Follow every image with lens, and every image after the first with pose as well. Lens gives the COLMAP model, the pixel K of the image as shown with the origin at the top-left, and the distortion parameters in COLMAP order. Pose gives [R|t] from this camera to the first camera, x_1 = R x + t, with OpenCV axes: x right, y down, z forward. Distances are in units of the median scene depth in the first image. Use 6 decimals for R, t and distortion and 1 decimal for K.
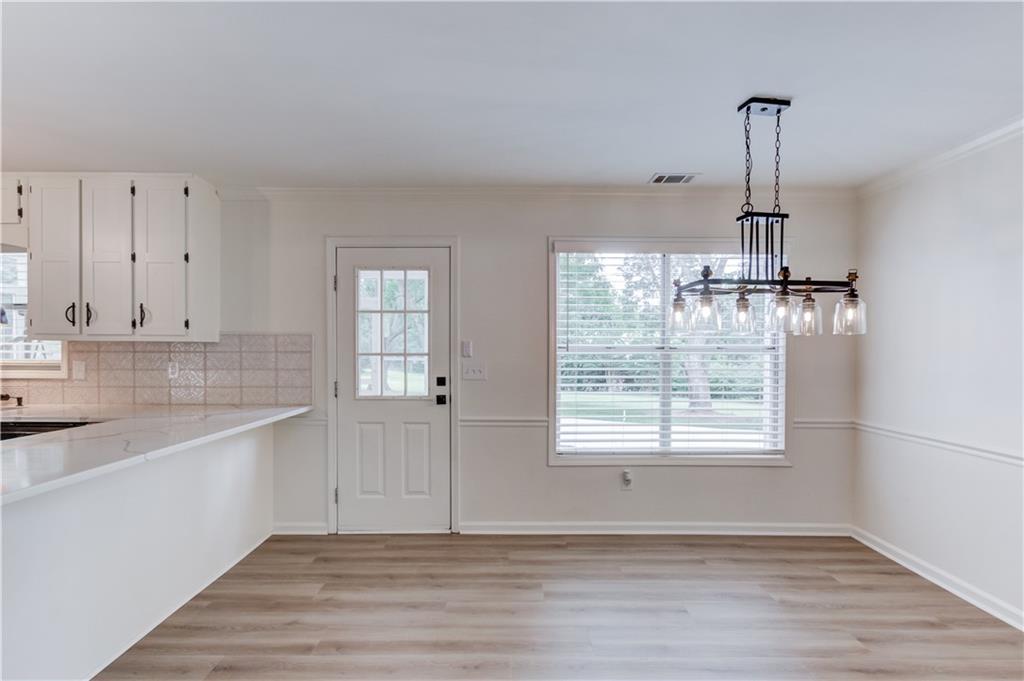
lens RADIAL K [[498.6, 0, 504.0], [0, 498.6, 361.1], [0, 0, 1]] dist [0.000182, 0.000114]
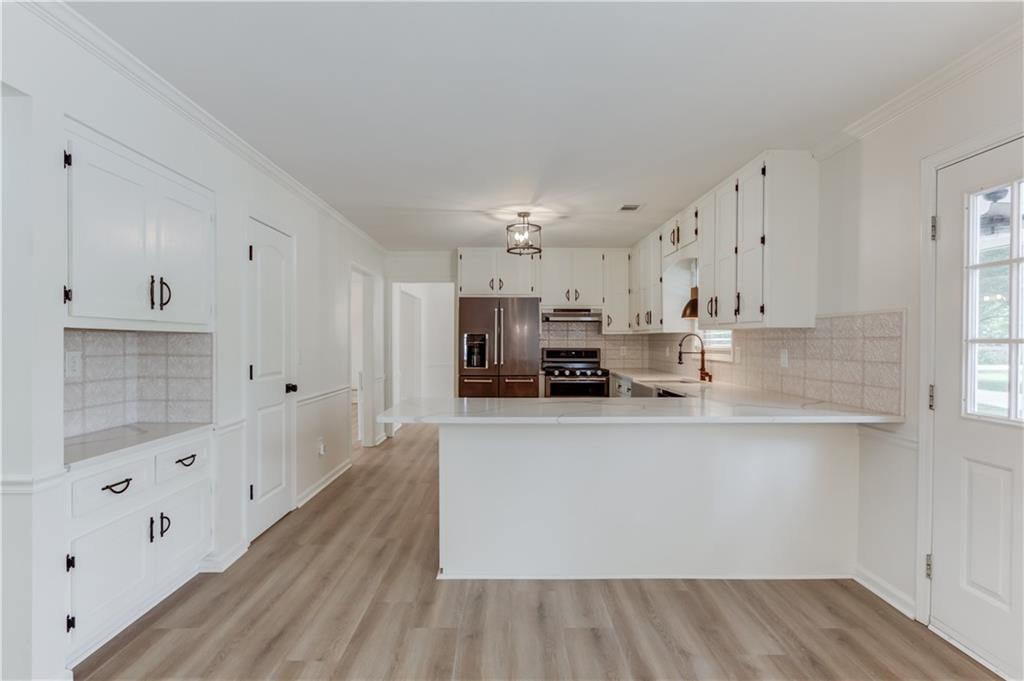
lens RADIAL K [[495.2, 0, 508.0], [0, 495.2, 342.5], [0, 0, 1]] dist [-0.000928, 0.000788]
pose [[0.006986, 0.001884, -0.999974, 0.288419], [-0.024395, 0.999701, 0.001713, 0.000050], [0.999678, 0.024383, 0.007030, 0.467836]]
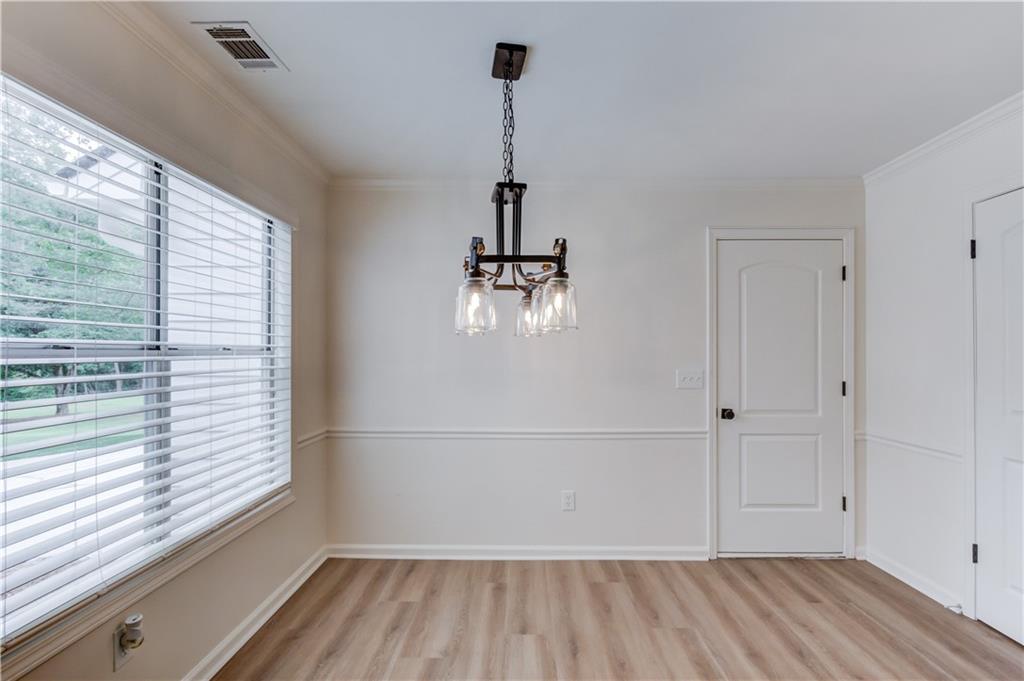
lens RADIAL K [[491.8, 0, 523.2], [0, 491.8, 349.8], [0, 0, 1]] dist [-0.000275, 0.000140]
pose [[0.002057, 0.001405, 0.999997, -0.198902], [0.020381, 0.999791, -0.001446, -0.017120], [-0.999790, 0.020384, 0.002028, 0.644294]]
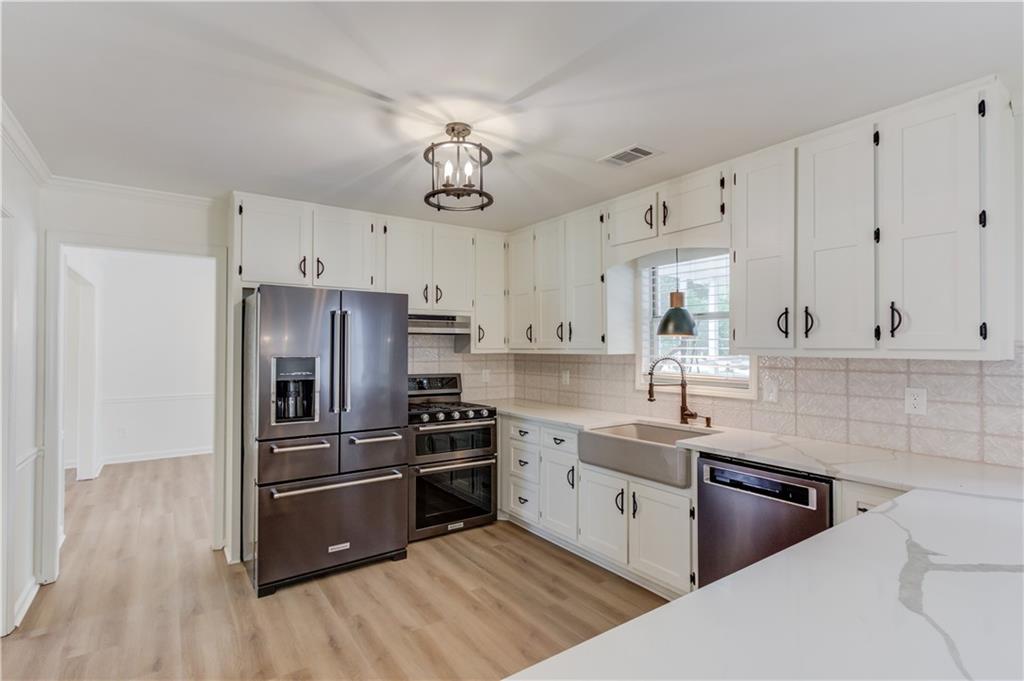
lens RADIAL K [[495.2, 0, 508.0], [0, 495.2, 342.5], [0, 0, 1]] dist [-0.000928, 0.000788]
pose [[0.571160, -0.010329, -0.820774, -0.440077], [-0.016916, 0.999560, -0.024350, -0.034025], [0.820664, 0.027792, 0.570734, 0.190245]]
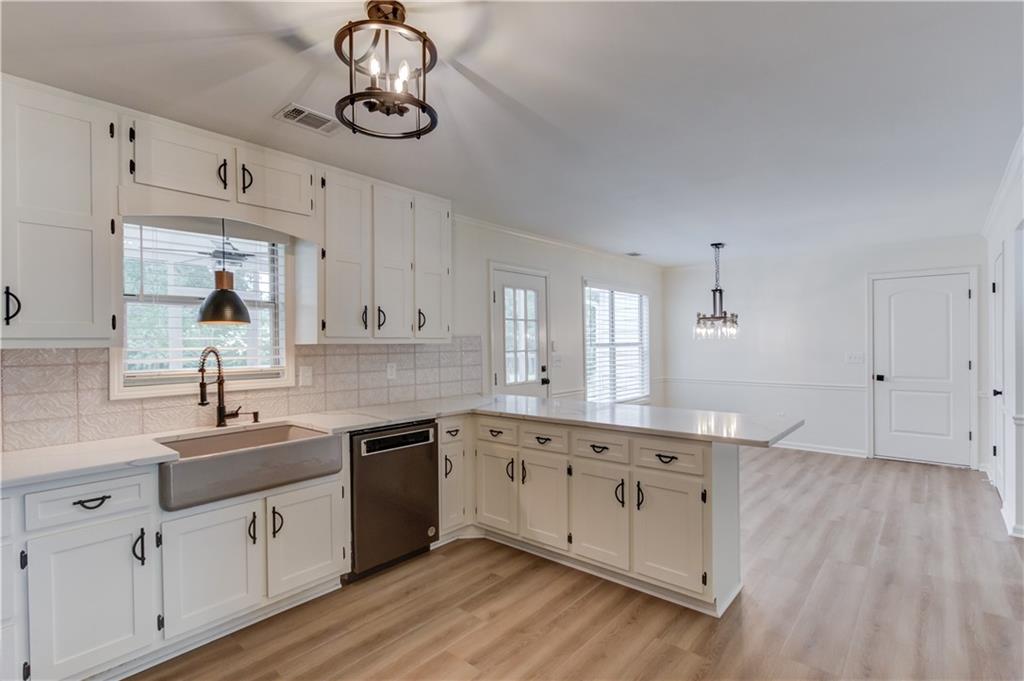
lens RADIAL K [[495.2, 0, 508.0], [0, 495.2, 342.5], [0, 0, 1]] dist [-0.000928, 0.000788]
pose [[0.657457, -0.009526, 0.753432, -1.305310], [0.026892, 0.999580, -0.010828, -0.023724], [-0.753012, 0.027380, 0.657436, 0.127447]]
